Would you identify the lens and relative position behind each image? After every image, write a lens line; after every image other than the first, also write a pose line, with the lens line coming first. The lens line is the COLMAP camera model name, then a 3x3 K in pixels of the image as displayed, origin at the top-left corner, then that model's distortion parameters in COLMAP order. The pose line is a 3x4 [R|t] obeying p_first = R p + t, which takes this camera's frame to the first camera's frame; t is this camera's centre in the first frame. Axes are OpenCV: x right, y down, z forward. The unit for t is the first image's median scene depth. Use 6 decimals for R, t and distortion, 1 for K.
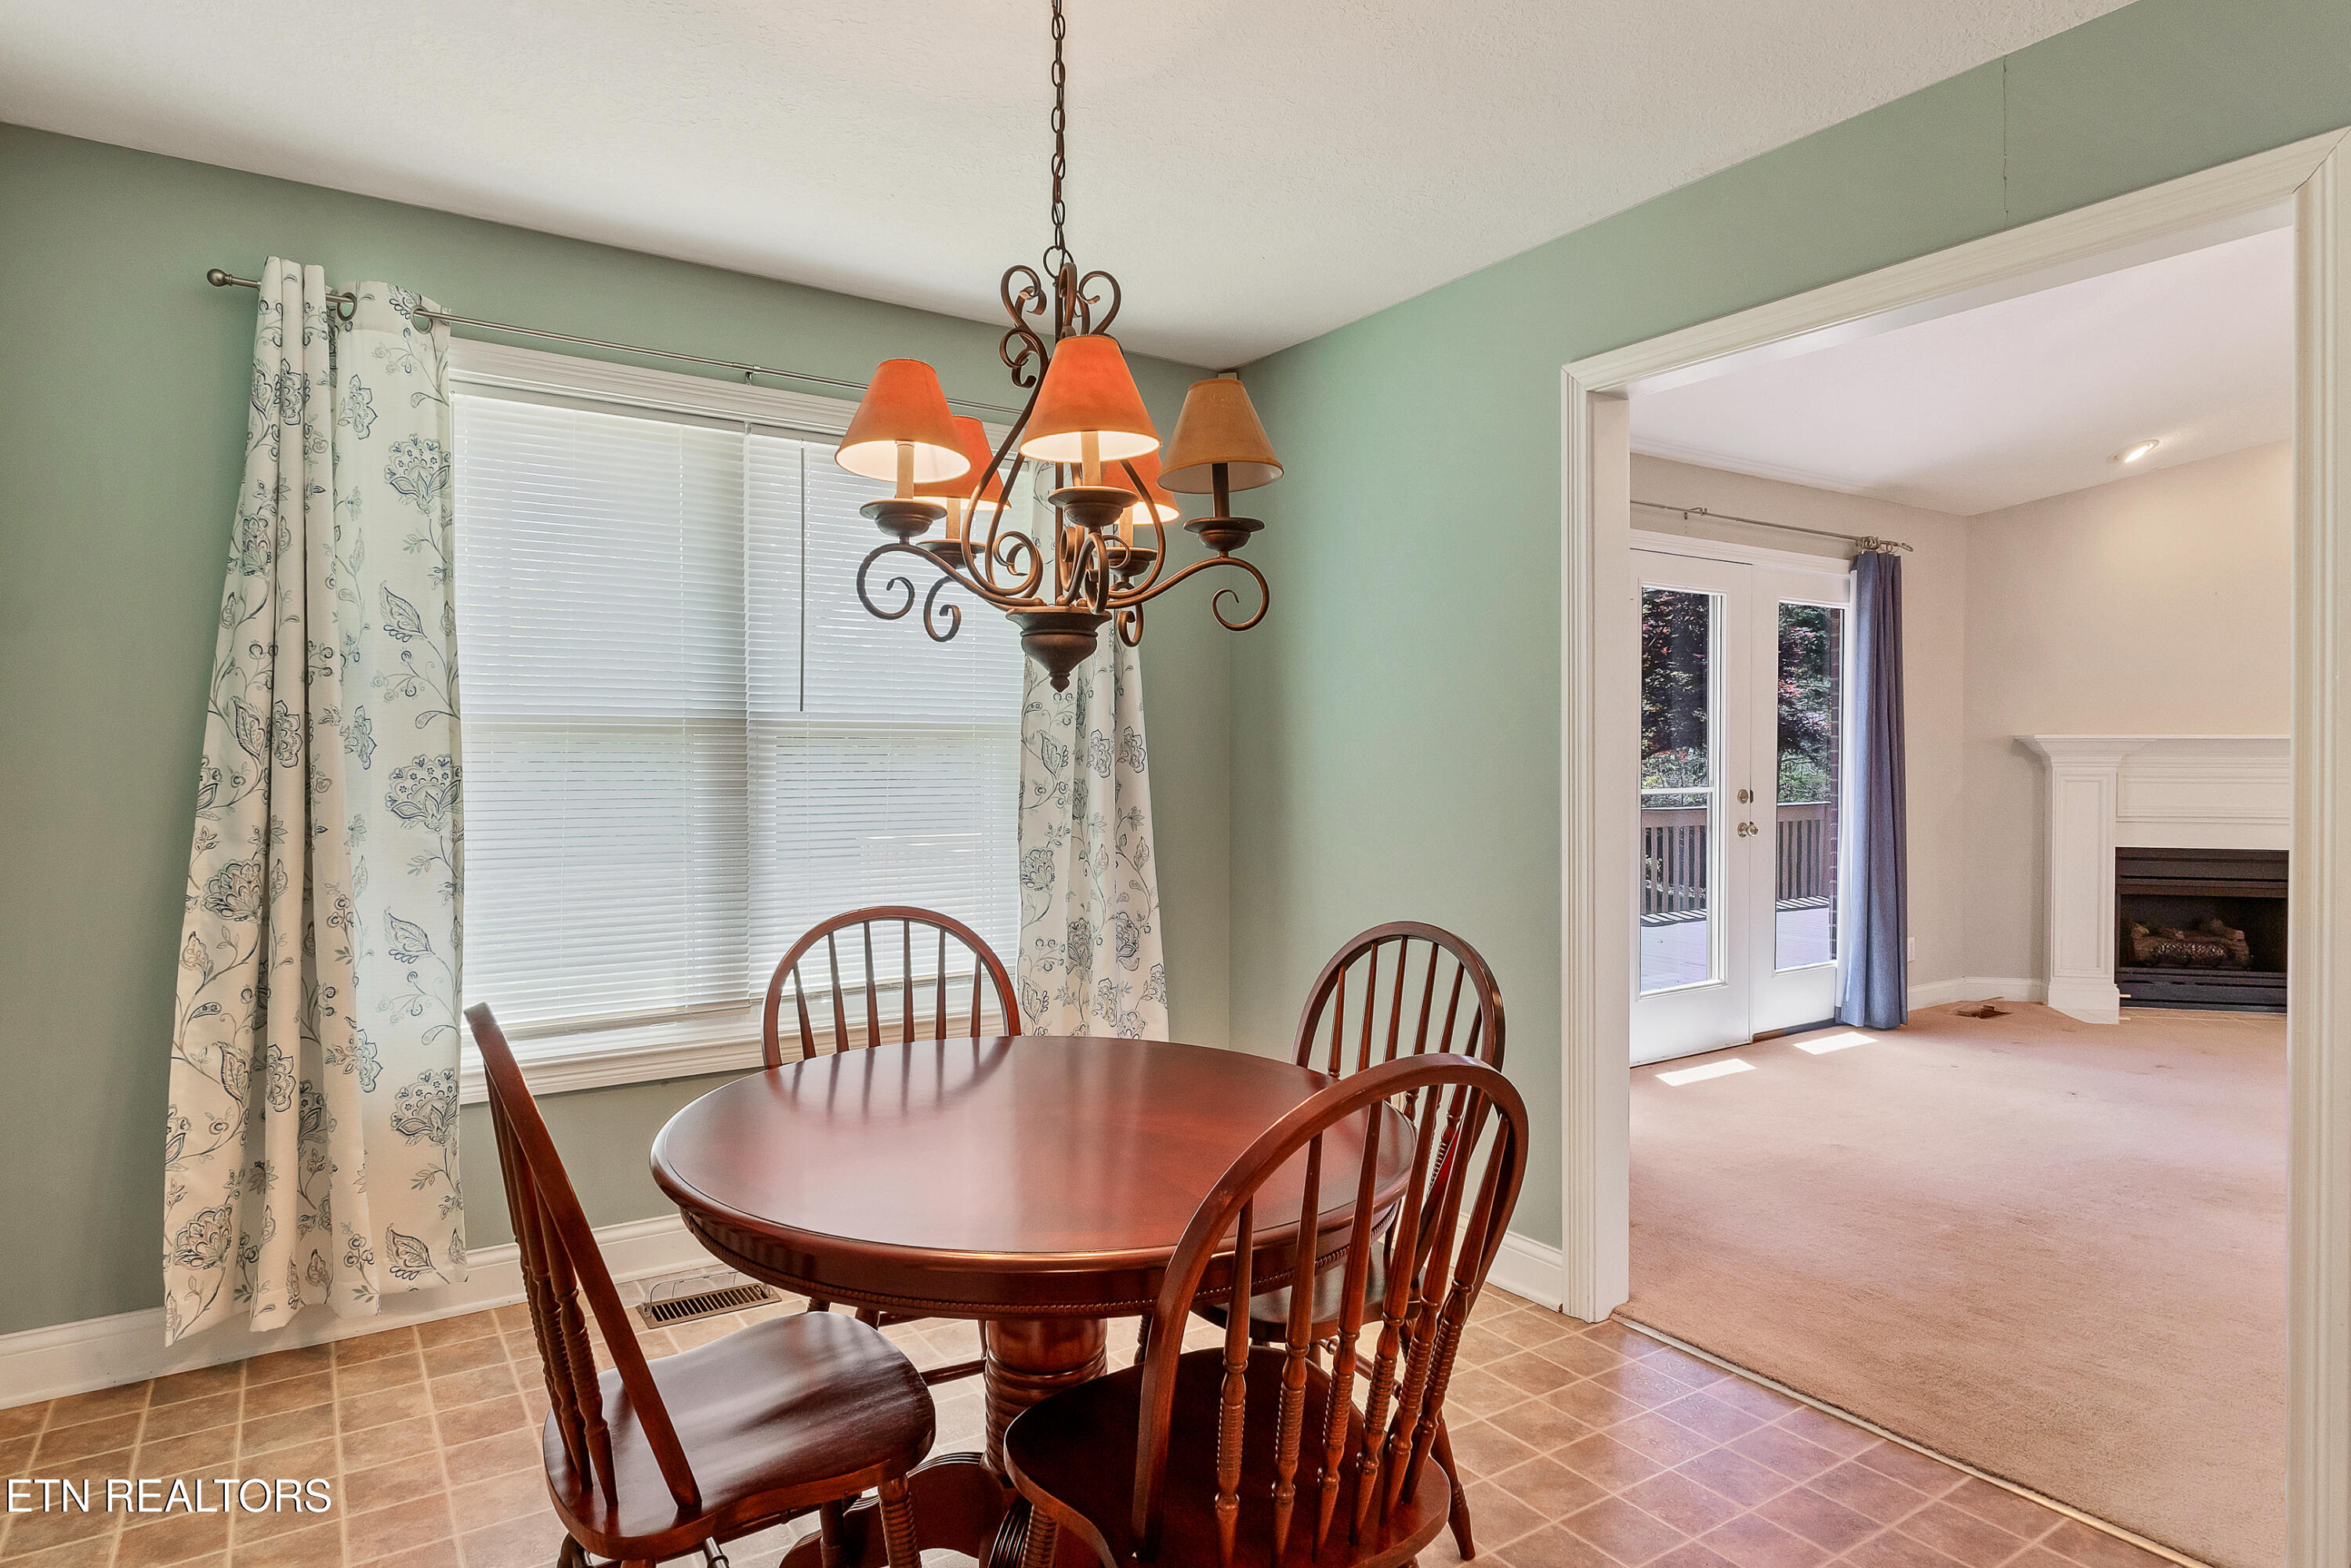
lens RADIAL K [[1320.9, 0, 1153.3], [0, 1320.9, 765.7], [0, 0, 1]] dist [-0.002875, -0.001286]
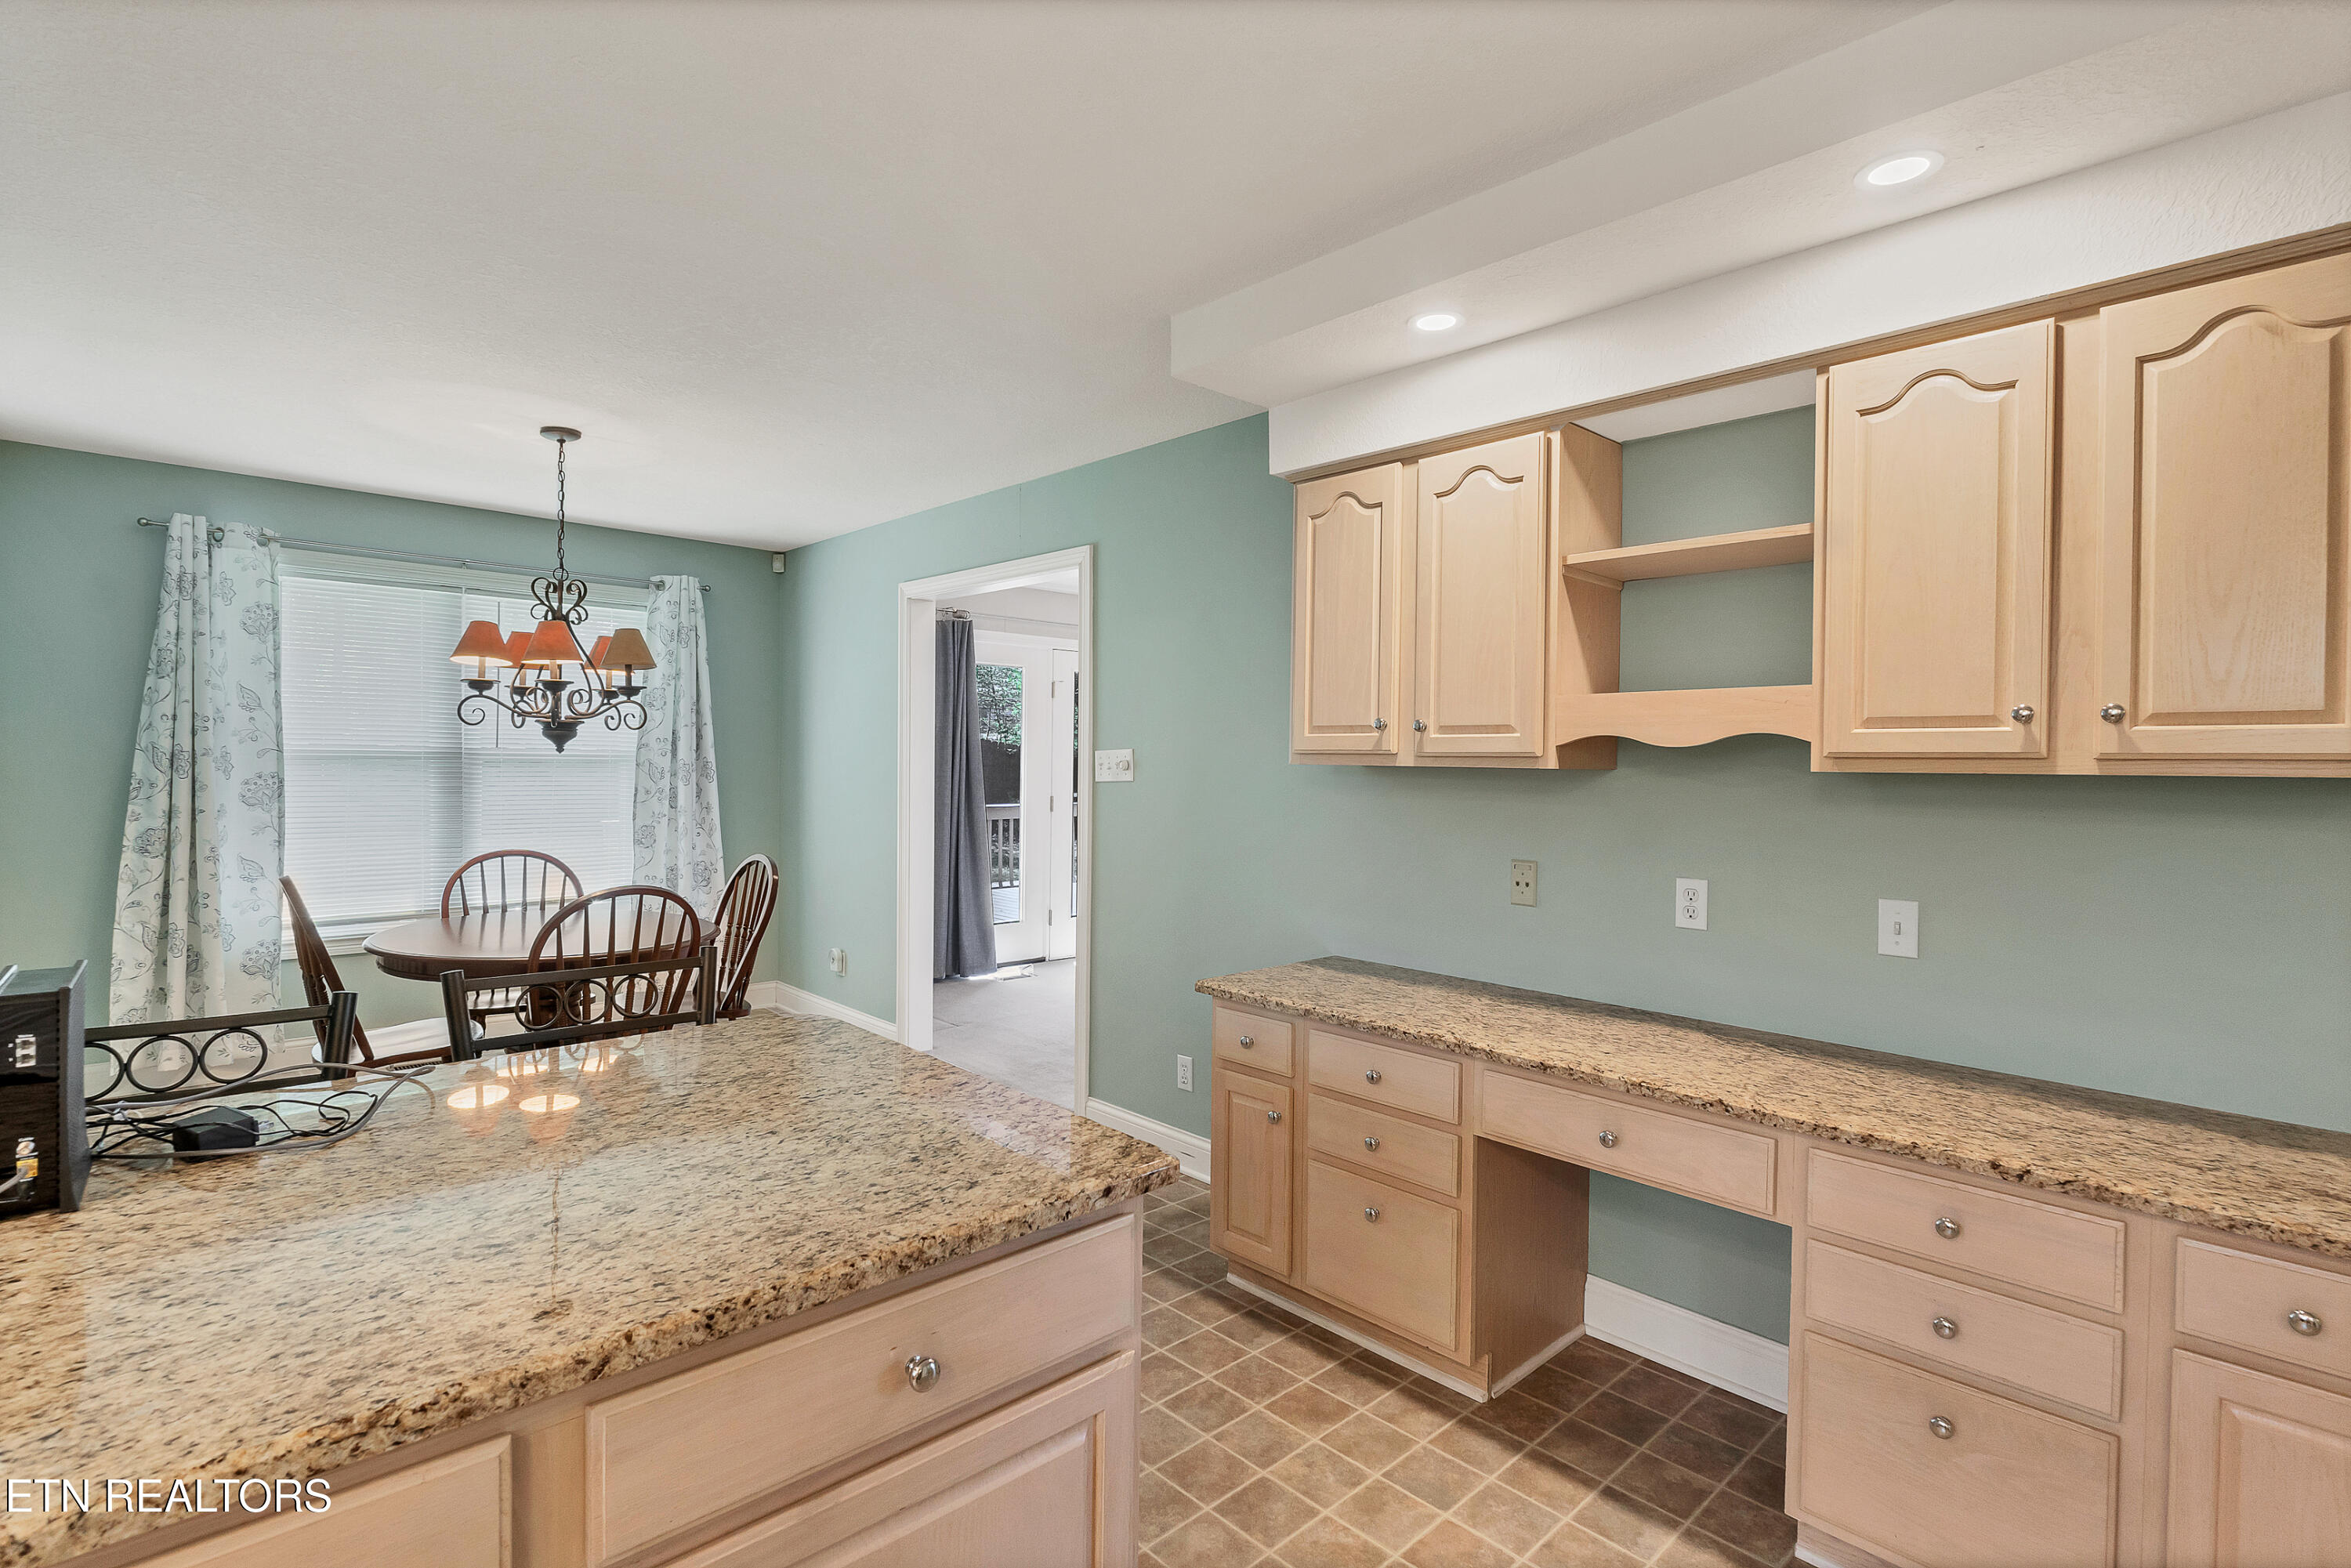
lens RADIAL K [[1125.1, 0, 1165.7], [0, 1125.1, 769.3], [0, 0, 1]] dist [-0.004216, -0.000432]
pose [[0.984543, 0.010268, 0.174843, 0.436890], [-0.010401, 0.999946, -0.000156, -0.025342], [-0.174835, -0.001665, 0.984596, -0.800881]]
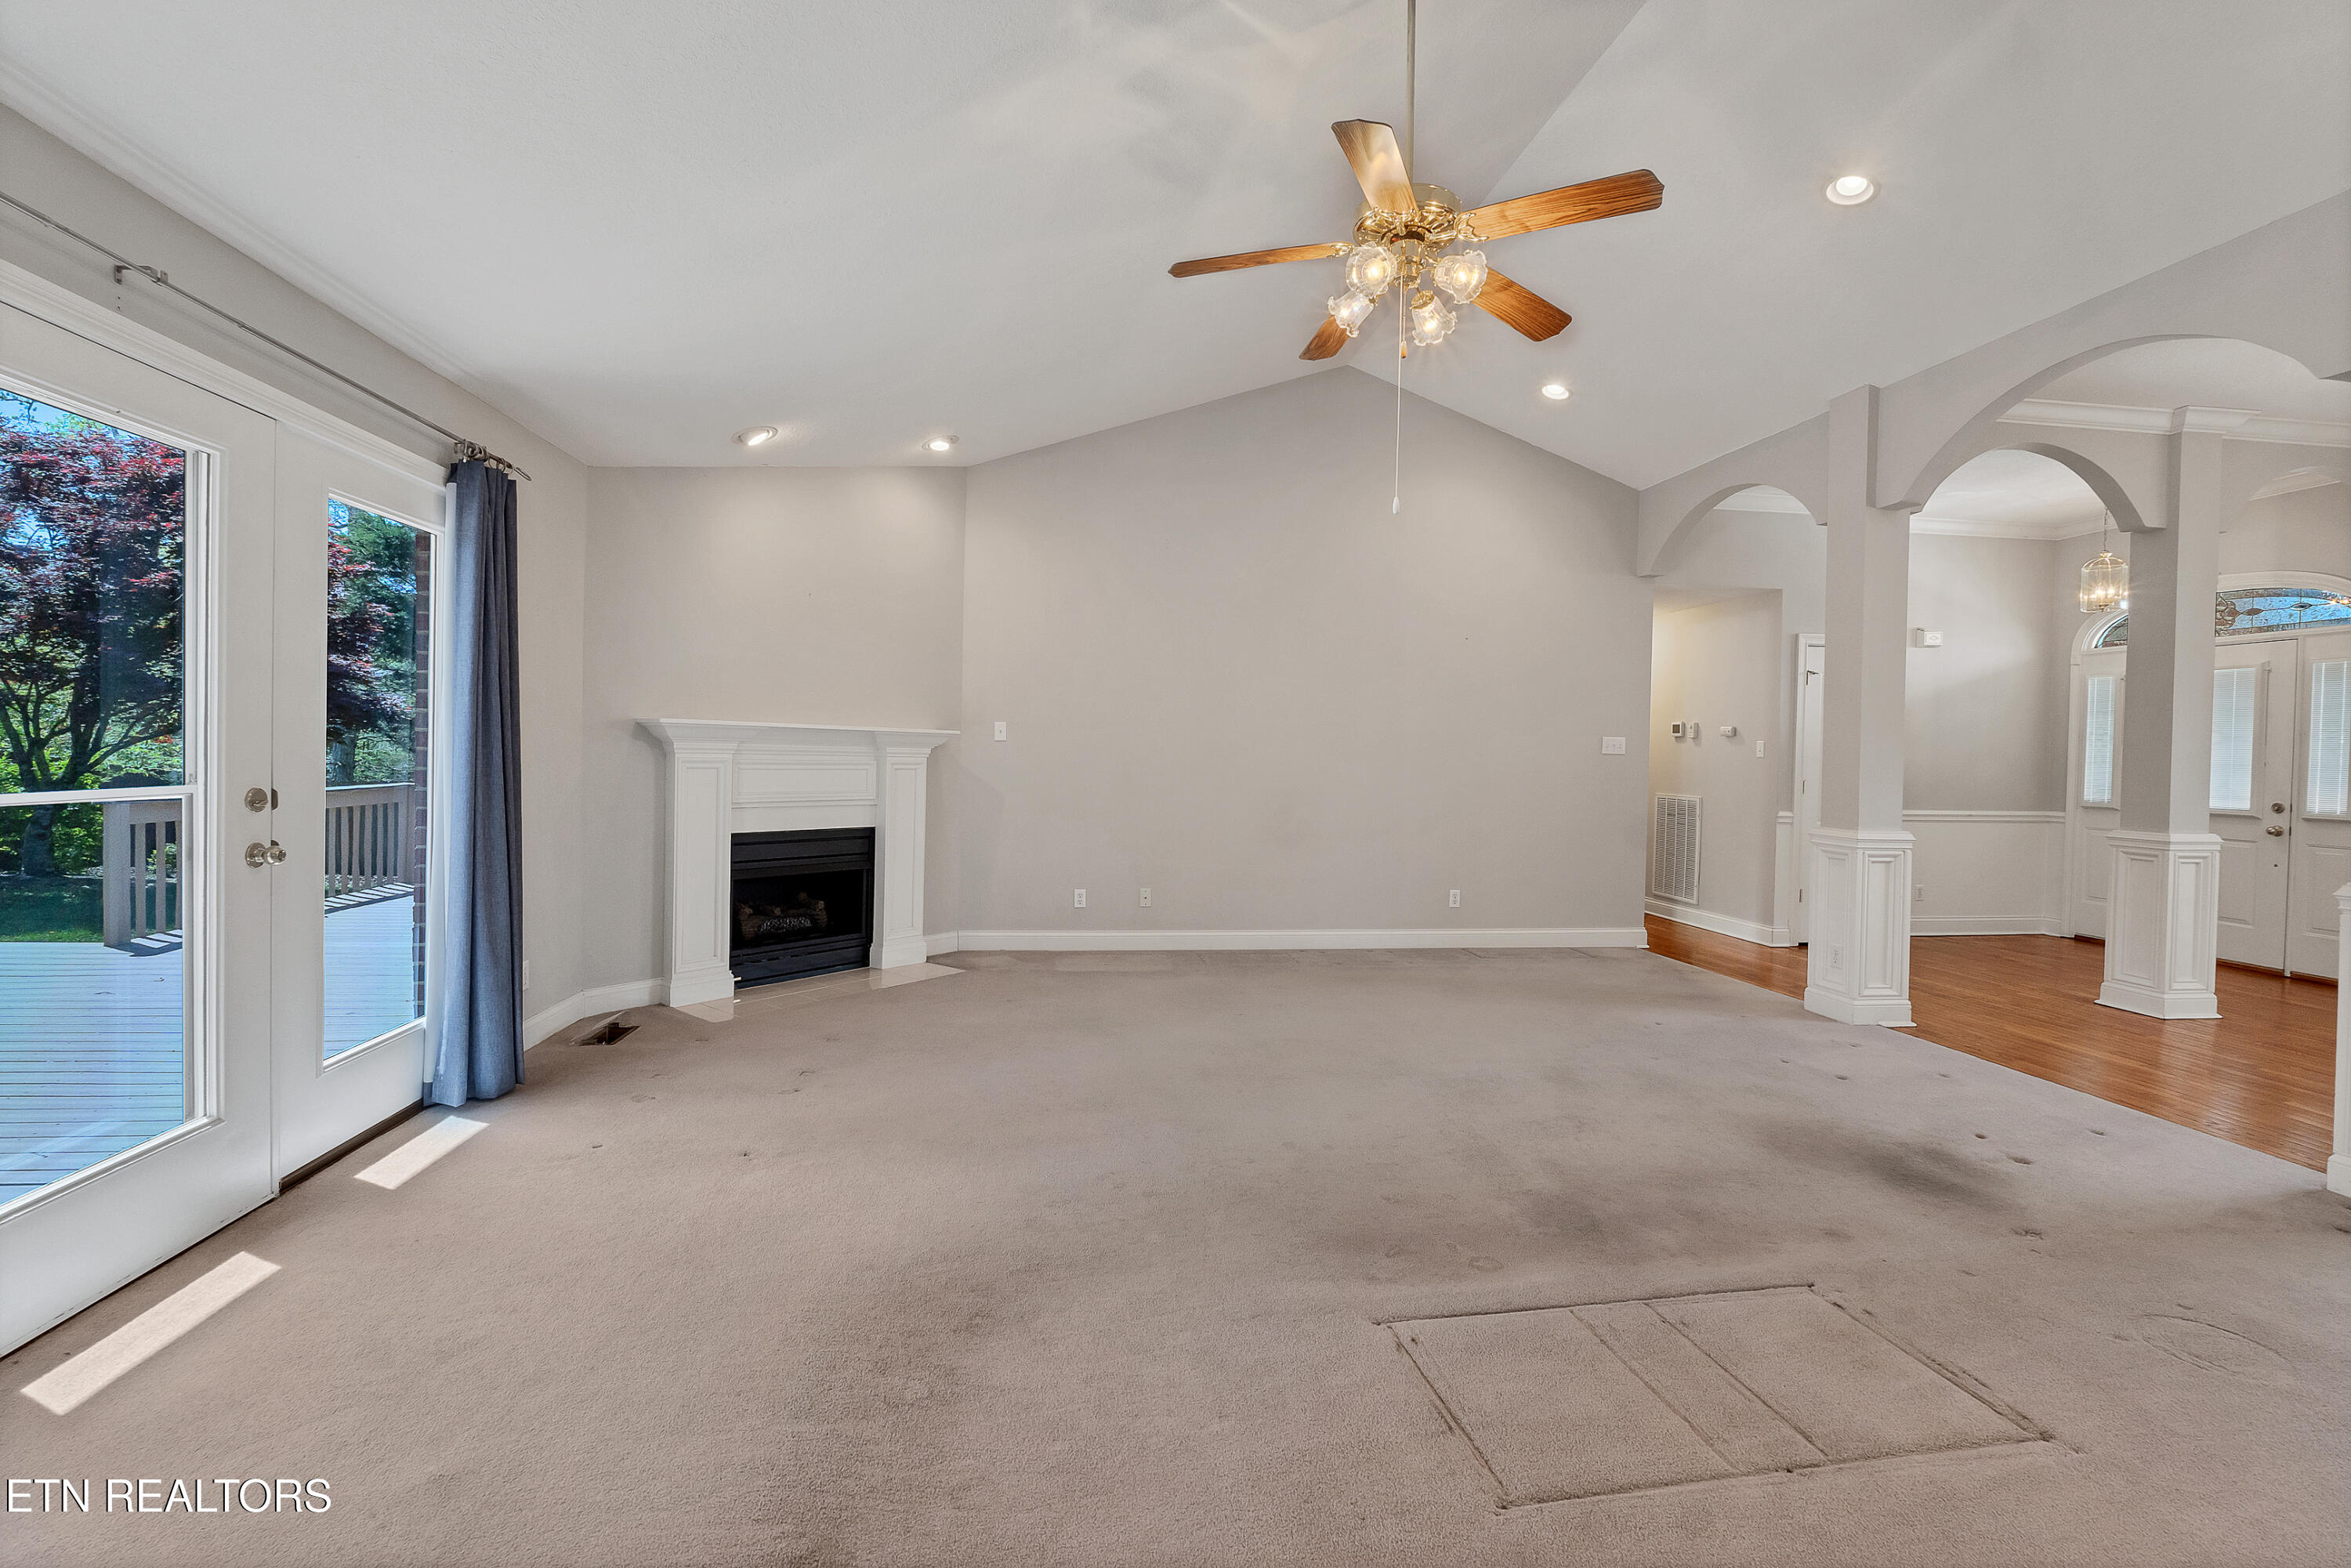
lens RADIAL K [[1002.9, 0, 1178.2], [0, 1002.9, 770.6], [0, 0, 1]] dist [-0.009915, -0.000151]
pose [[0.426347, -0.007928, 0.904525, 0.429178], [-0.013514, 0.999794, 0.015133, -0.005807], [-0.904459, -0.018676, 0.426153, 0.846641]]
